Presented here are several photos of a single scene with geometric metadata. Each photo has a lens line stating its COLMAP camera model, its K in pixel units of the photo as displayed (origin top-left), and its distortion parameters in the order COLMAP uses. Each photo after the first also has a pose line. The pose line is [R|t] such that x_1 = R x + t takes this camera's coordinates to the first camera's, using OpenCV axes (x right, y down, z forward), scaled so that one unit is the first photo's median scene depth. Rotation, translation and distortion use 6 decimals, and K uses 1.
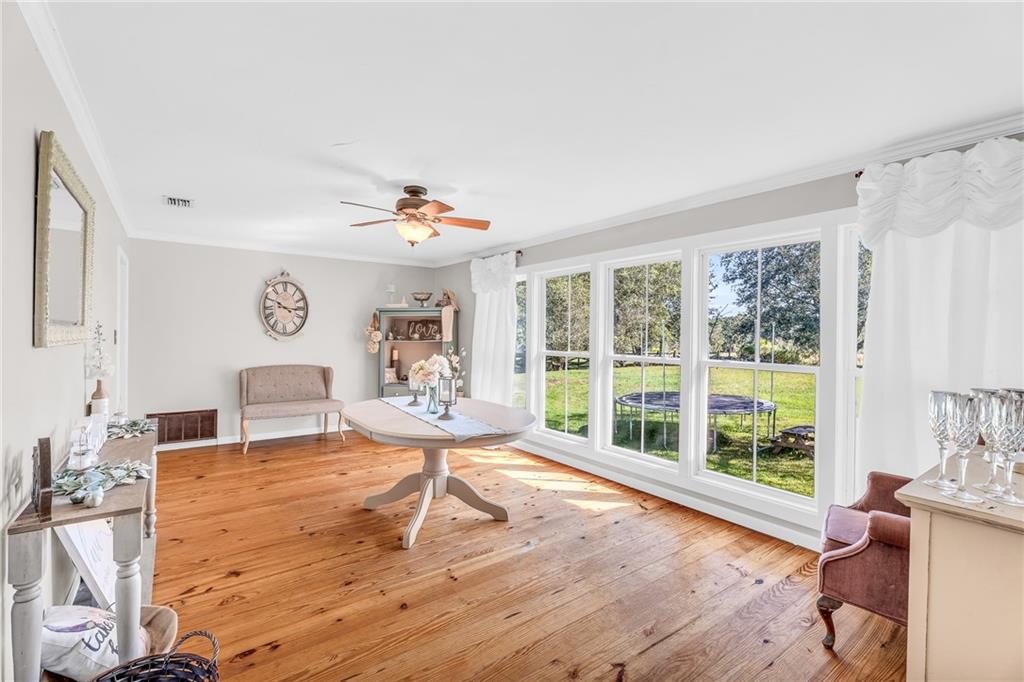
lens RADIAL K [[466.1, 0, 504.9], [0, 466.1, 335.1], [0, 0, 1]] dist [0.000891, 0.000626]
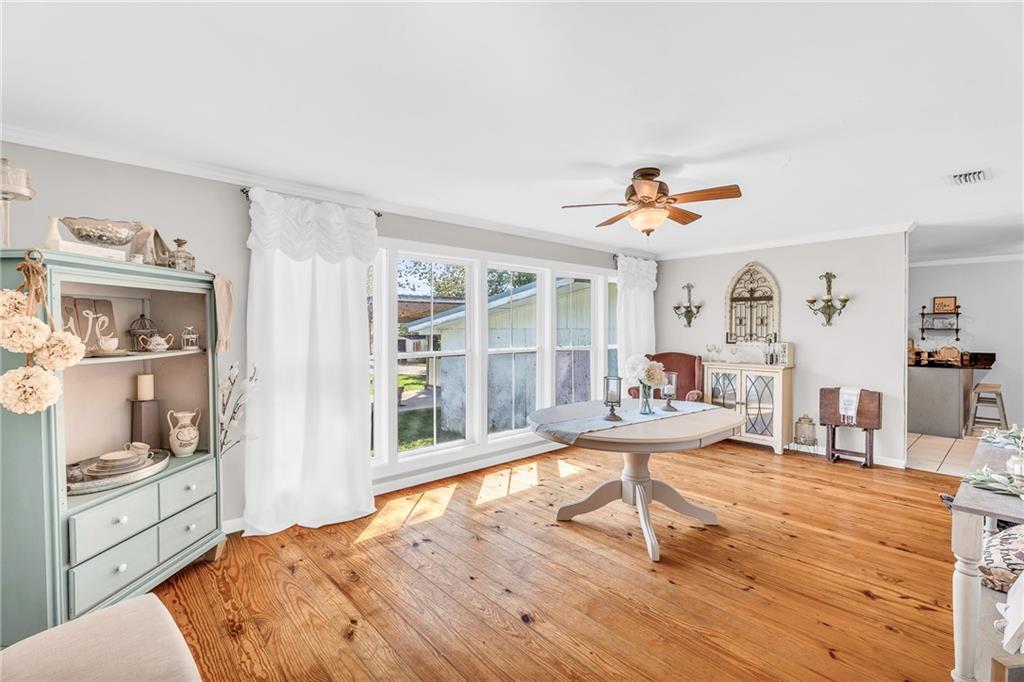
lens RADIAL K [[466.1, 0, 505.2], [0, 466.1, 340.0], [0, 0, 1]] dist [0.000891, 0.000626]
pose [[-0.113370, -0.035103, 0.992933, -0.822843], [0.002343, 0.999363, 0.035598, -0.018585], [-0.993550, 0.006362, -0.113215, 1.069123]]
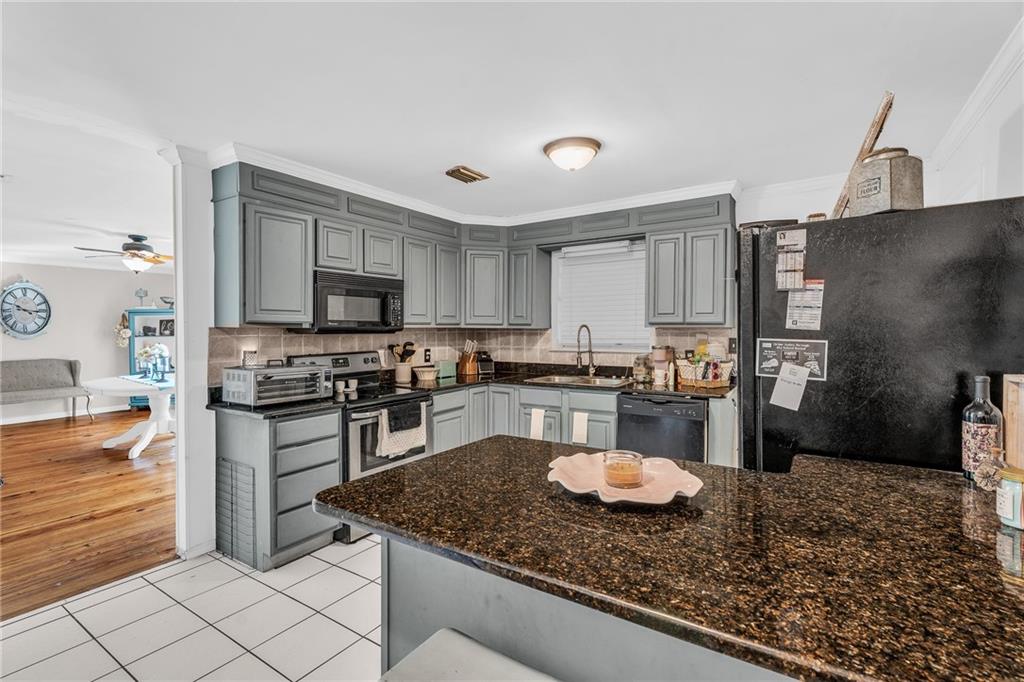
lens RADIAL K [[466.1, 0, 517.4], [0, 466.1, 336.5], [0, 0, 1]] dist [0.000891, 0.000626]
pose [[0.927834, -0.022593, 0.372307, 0.315367], [0.016782, 0.999682, 0.018841, 0.007656], [-0.372615, -0.011233, 0.927918, -0.731002]]
